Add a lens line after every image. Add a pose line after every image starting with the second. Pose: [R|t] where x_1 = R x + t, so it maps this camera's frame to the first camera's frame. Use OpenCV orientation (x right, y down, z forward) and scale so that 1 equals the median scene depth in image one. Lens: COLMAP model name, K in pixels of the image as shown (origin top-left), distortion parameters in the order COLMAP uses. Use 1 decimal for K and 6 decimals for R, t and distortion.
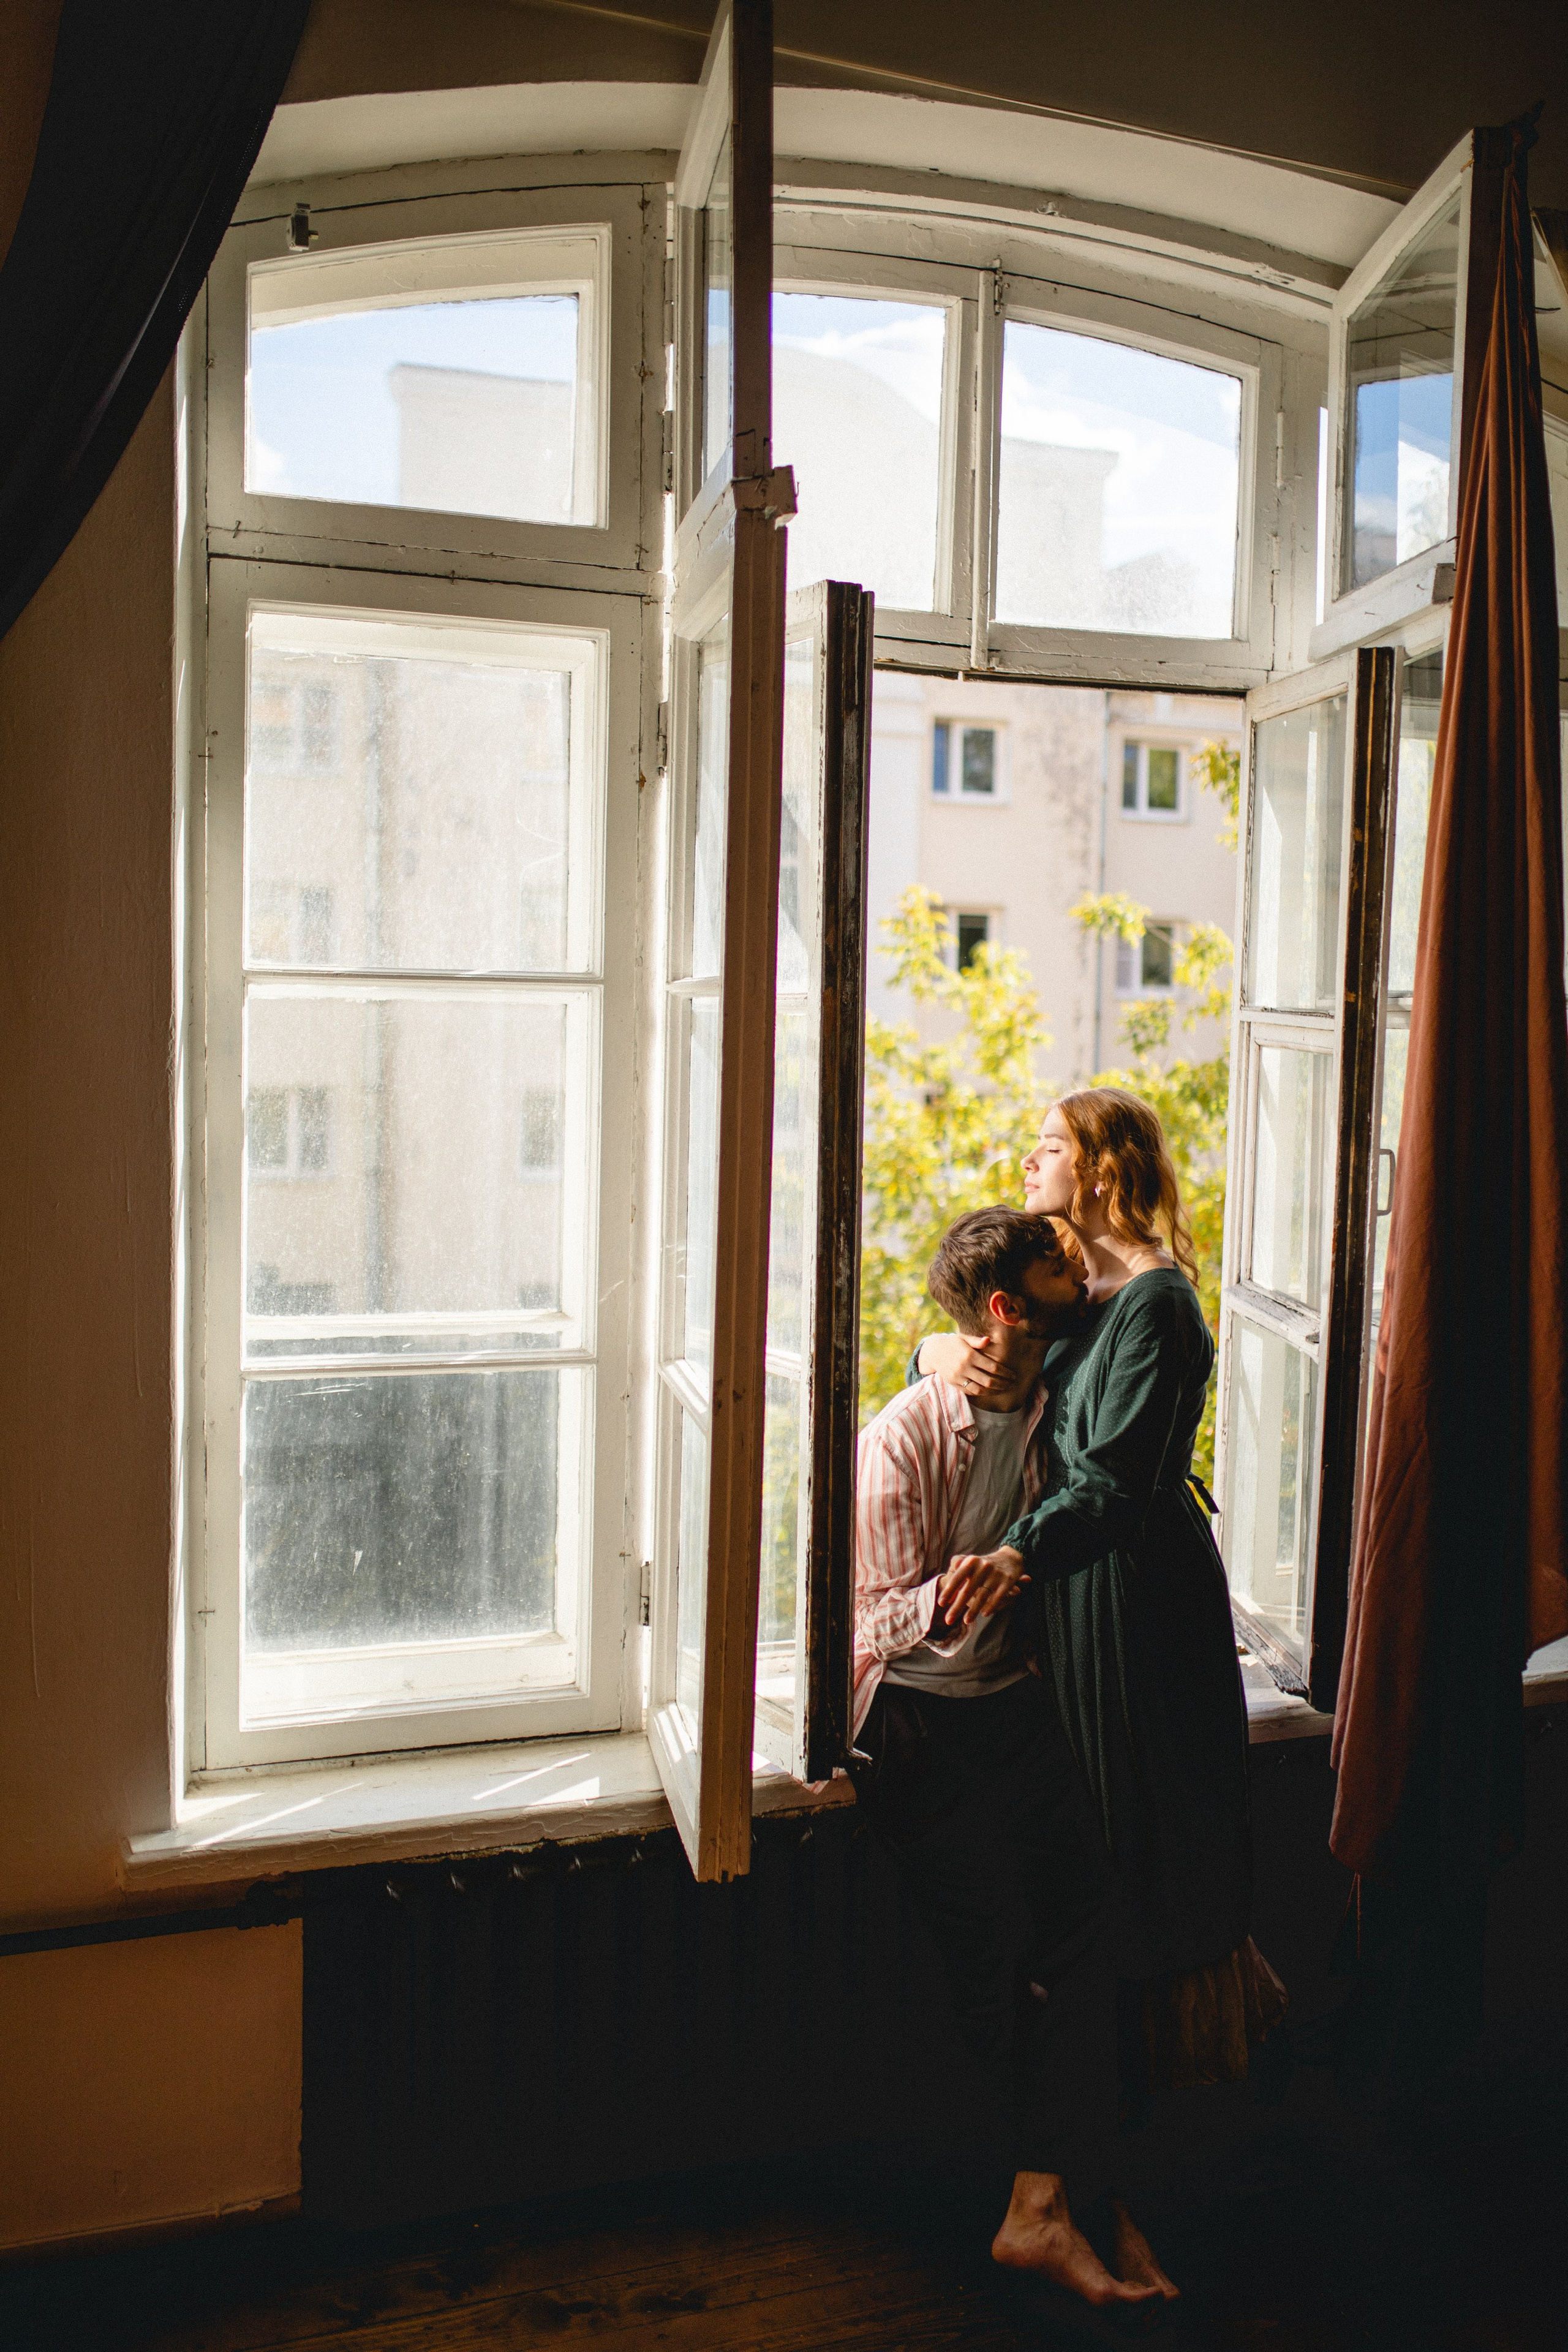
lens RADIAL K [[2259.7, 0, 784.0], [0, 2259.7, 1176.0], [0, 0, 1]] dist [-0.056472, 0.098033]
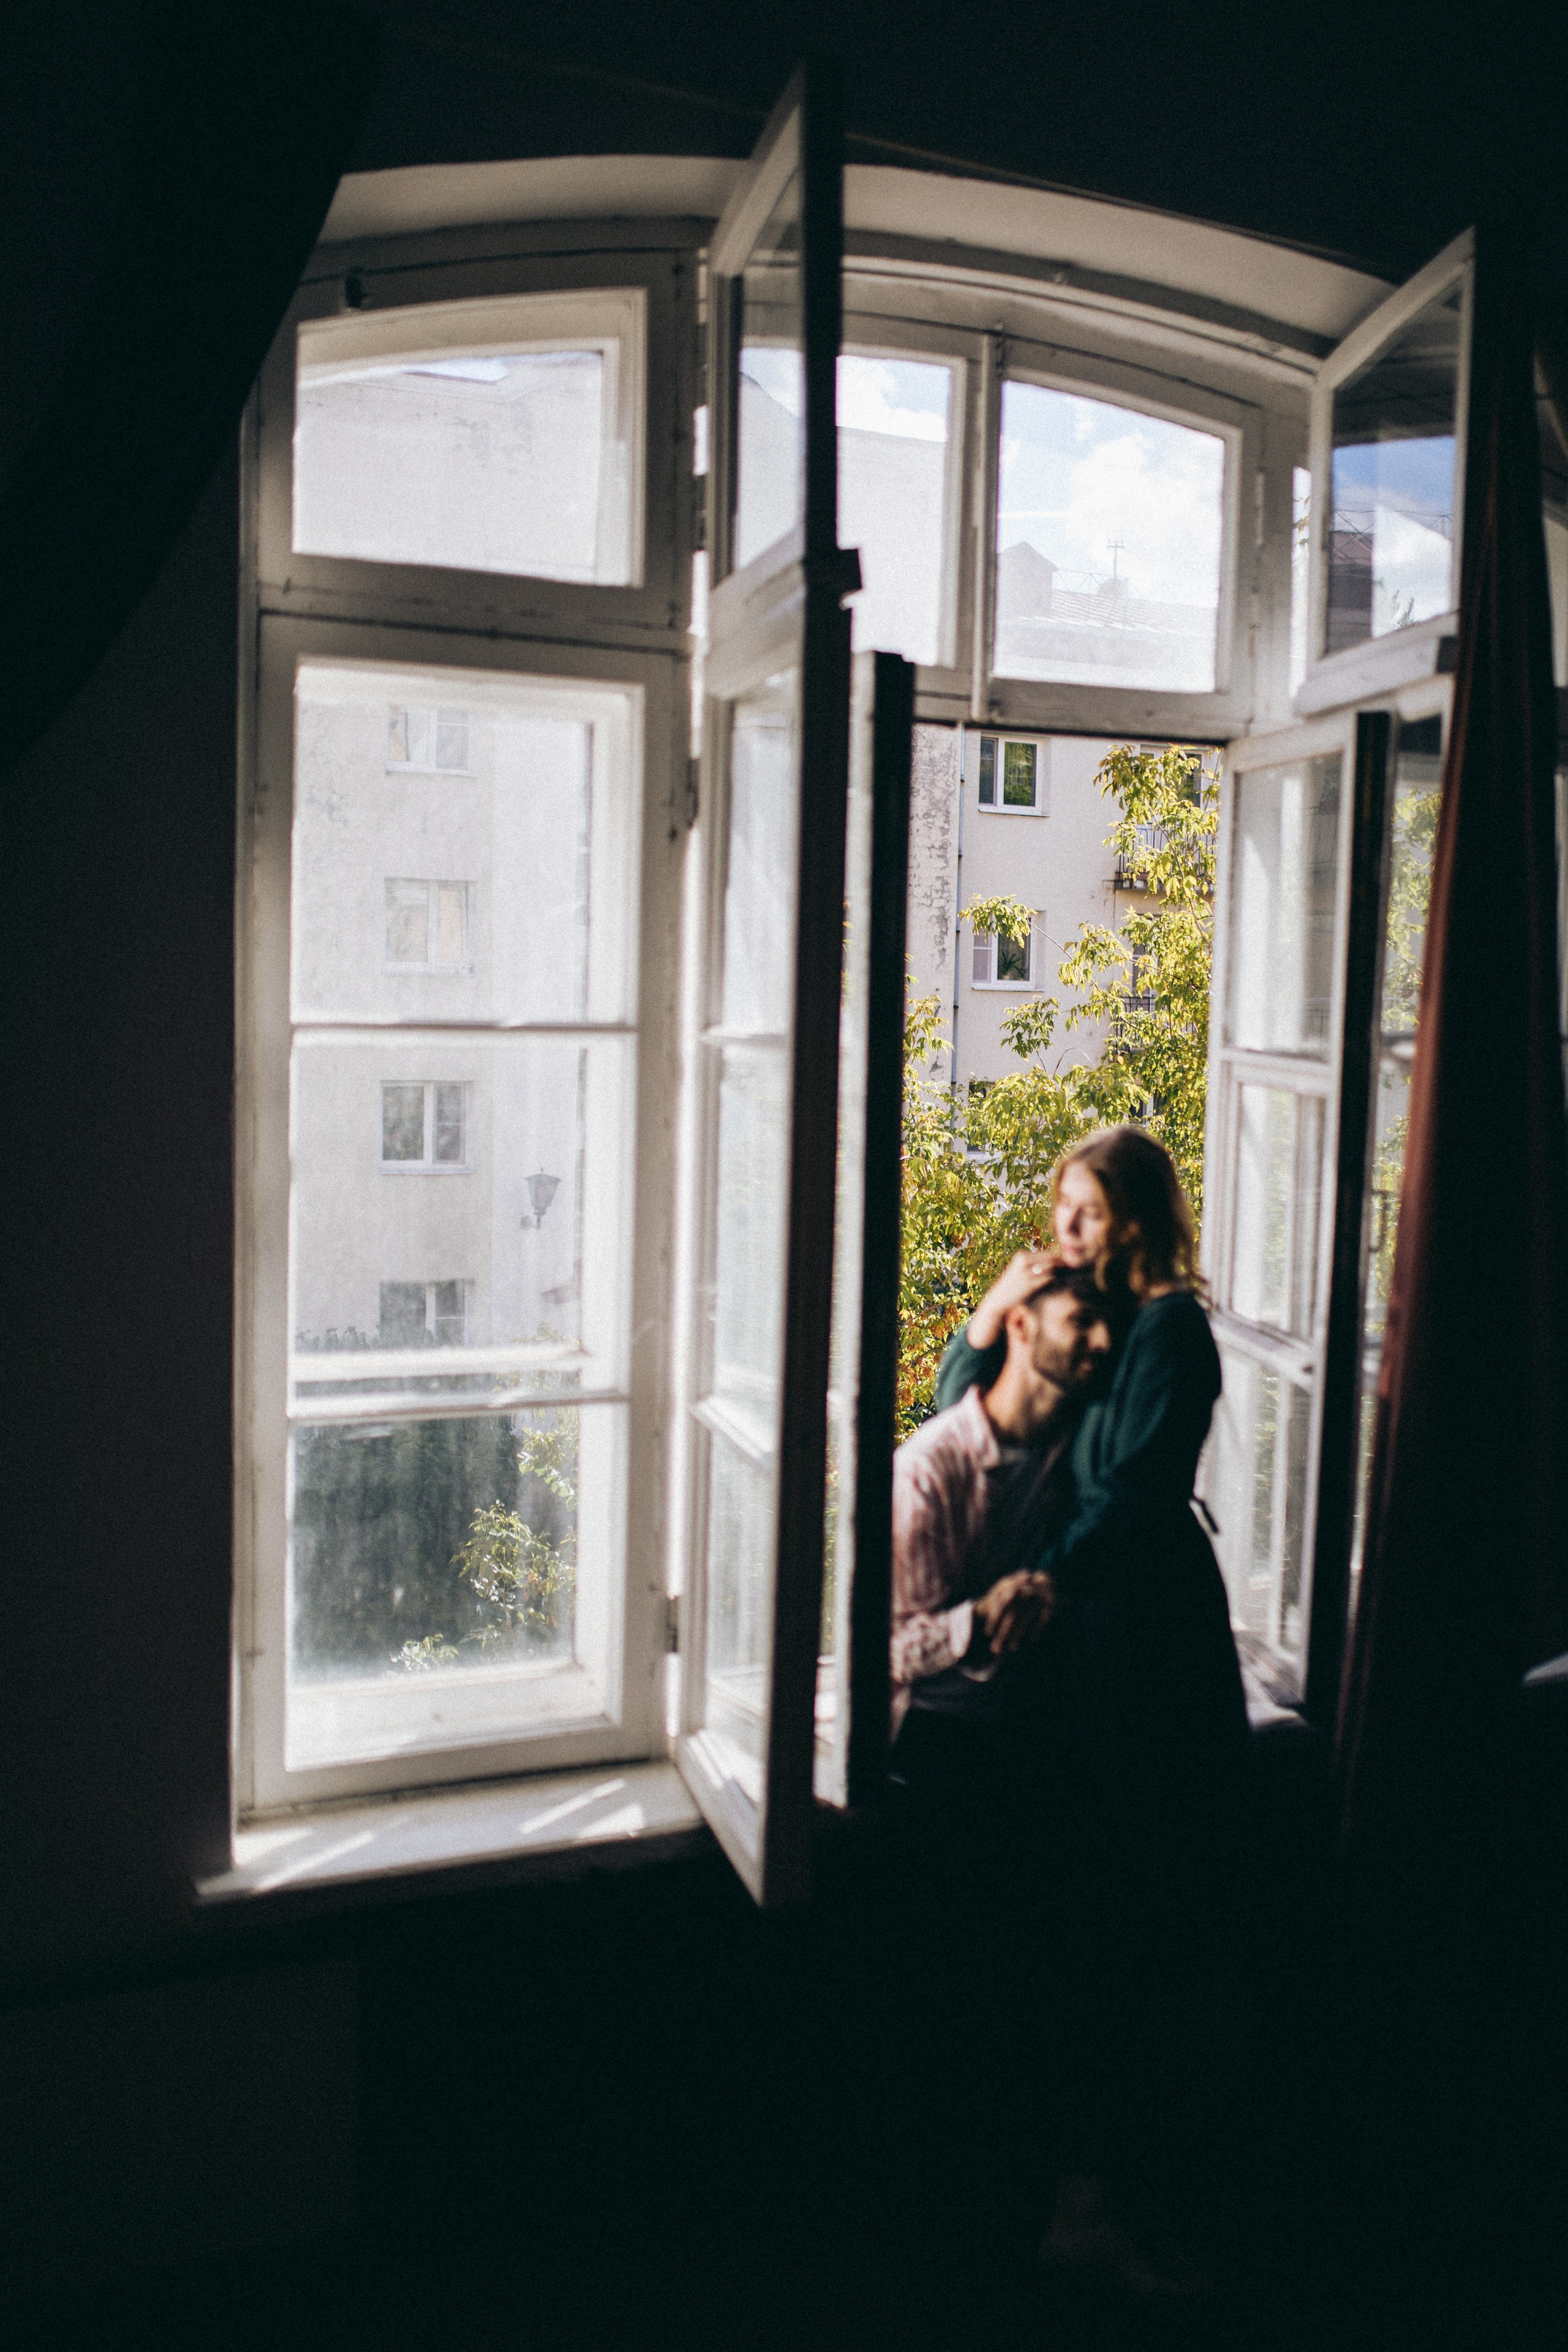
lens RADIAL K [[2259.7, 0, 784.0], [0, 2259.7, 1176.0], [0, 0, 1]] dist [-0.056472, 0.098033]
pose [[0.997338, -0.002177, 0.072891, -0.086113], [0.001594, 0.999966, 0.008056, -0.027223], [-0.072906, -0.007918, 0.997307, -0.025912]]
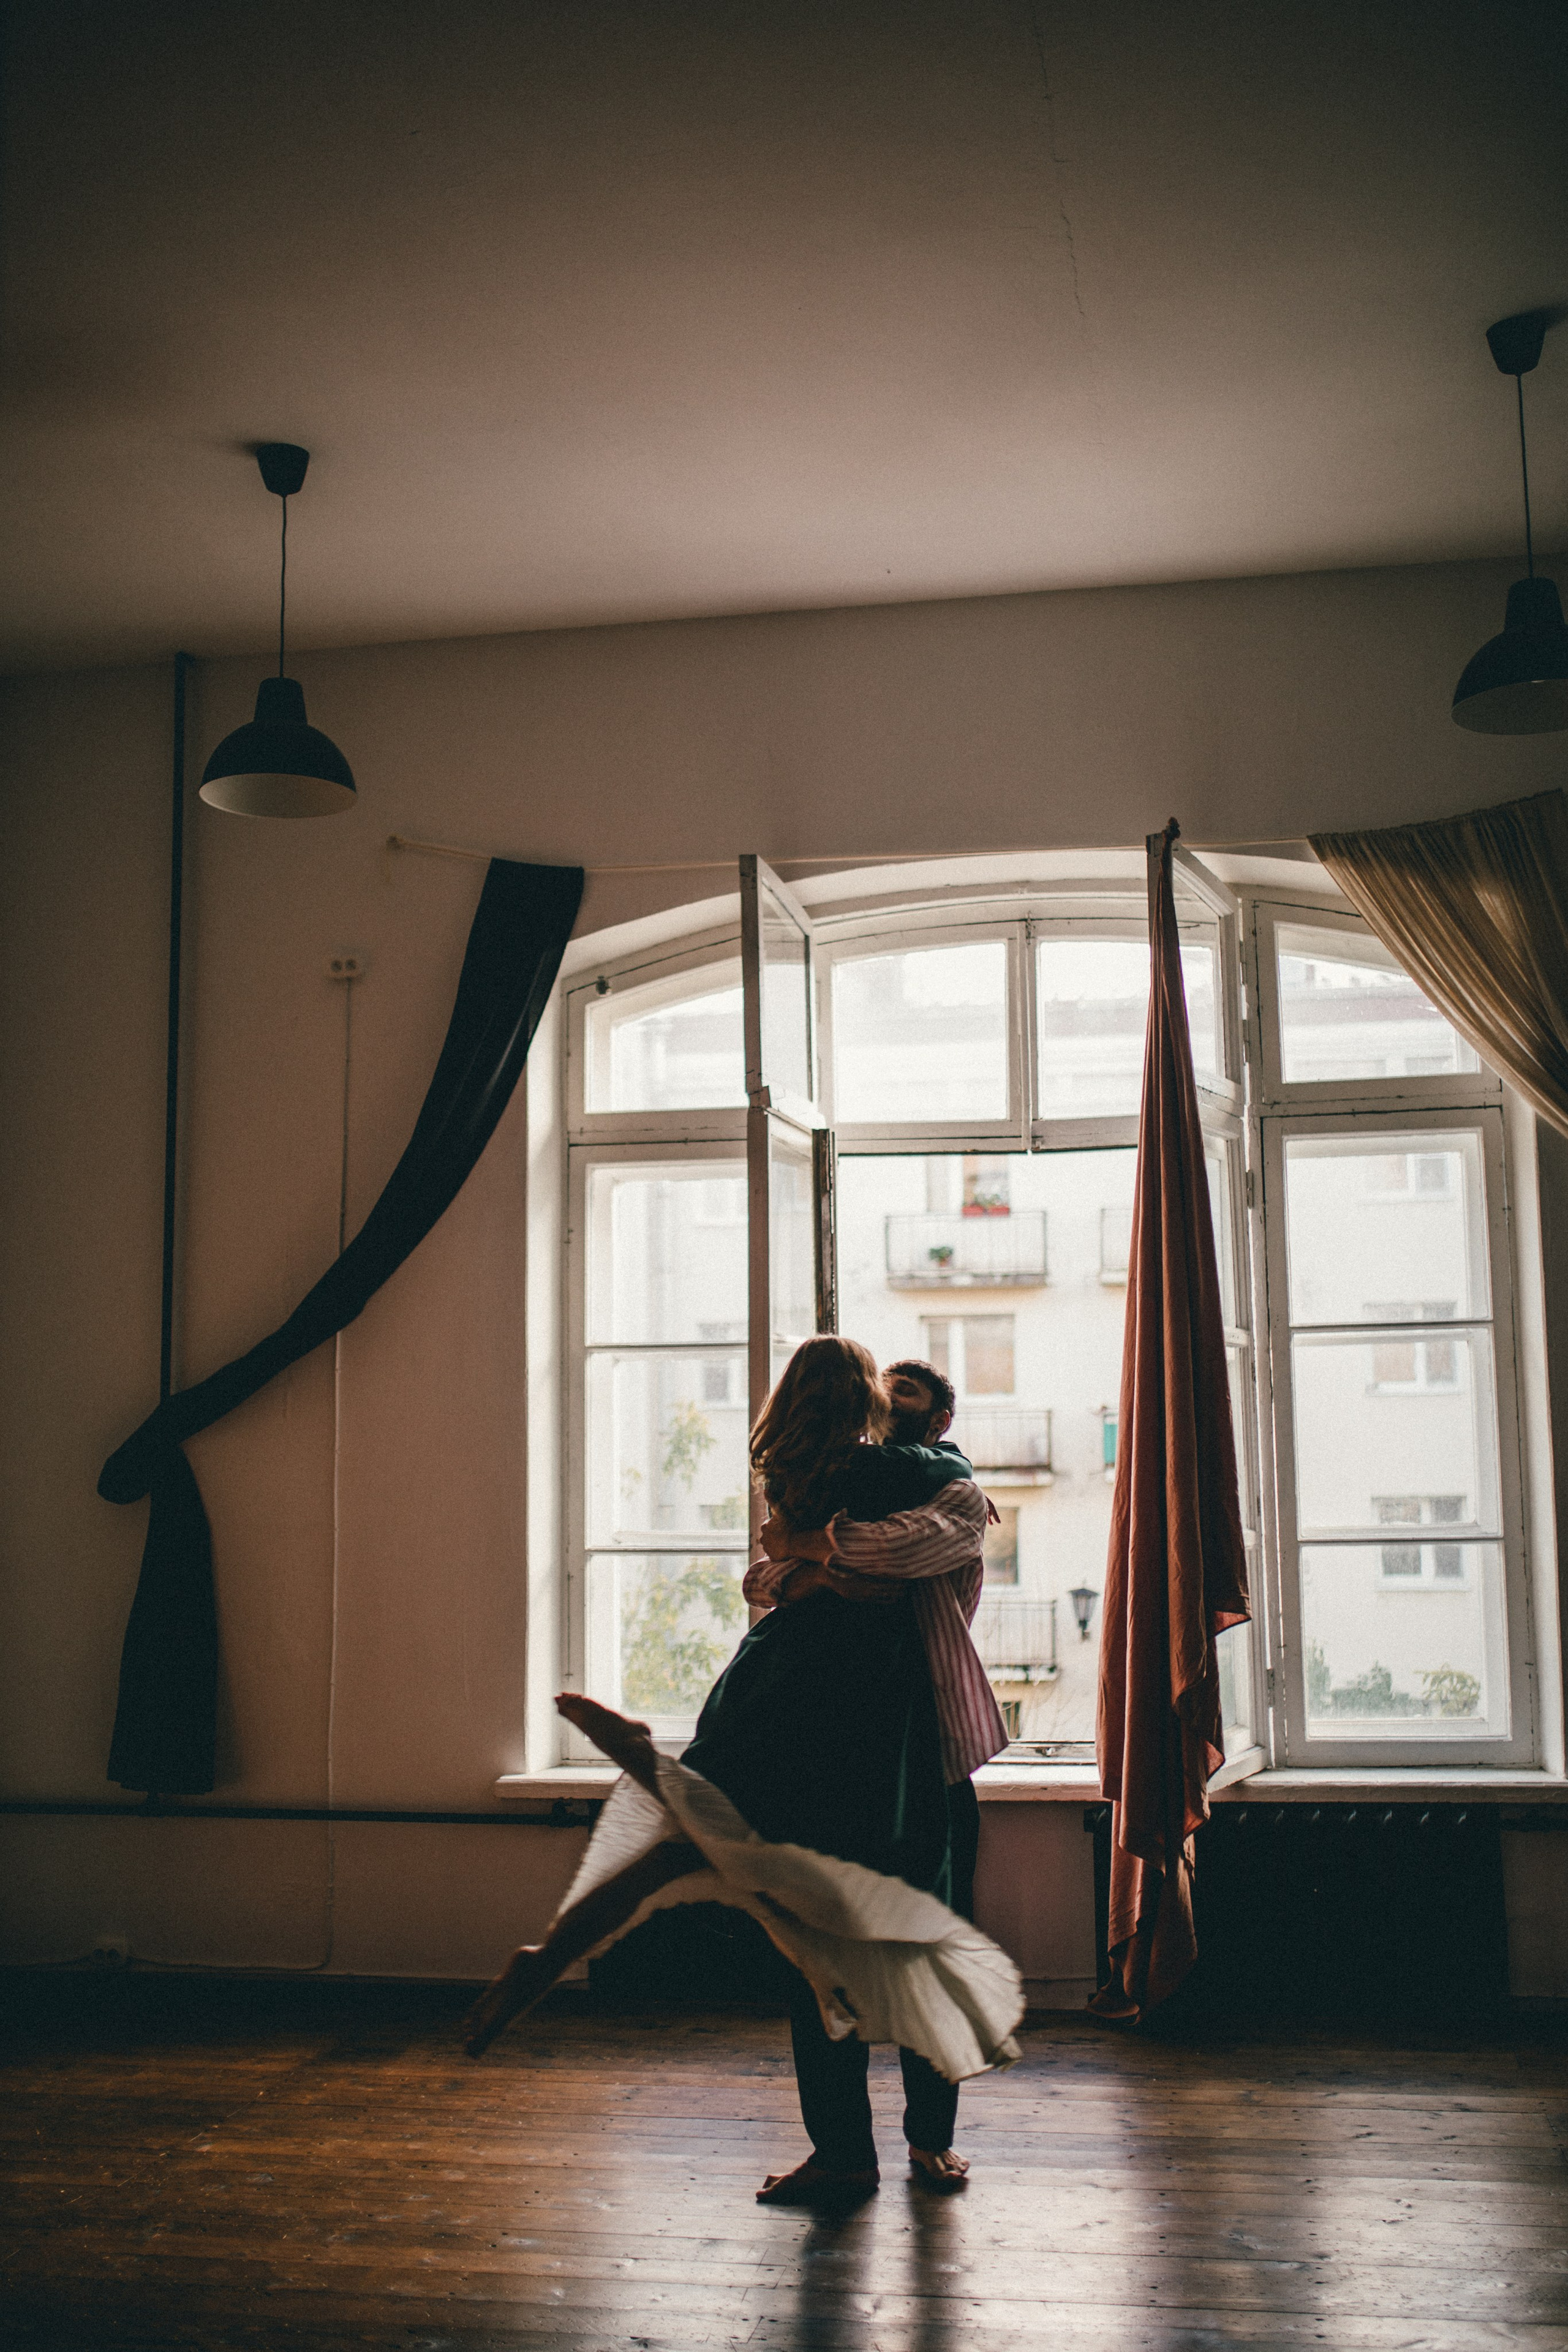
lens RADIAL K [[2367.7, 0, 784.0], [0, 2367.7, 1176.0], [0, 0, 1]] dist [-0.062918, 0.100803]
pose [[0.829142, -0.092310, -0.551364, 0.992330], [-0.010948, 0.983403, -0.181105, 0.128103], [0.558931, 0.156198, 0.814370, -0.588502]]
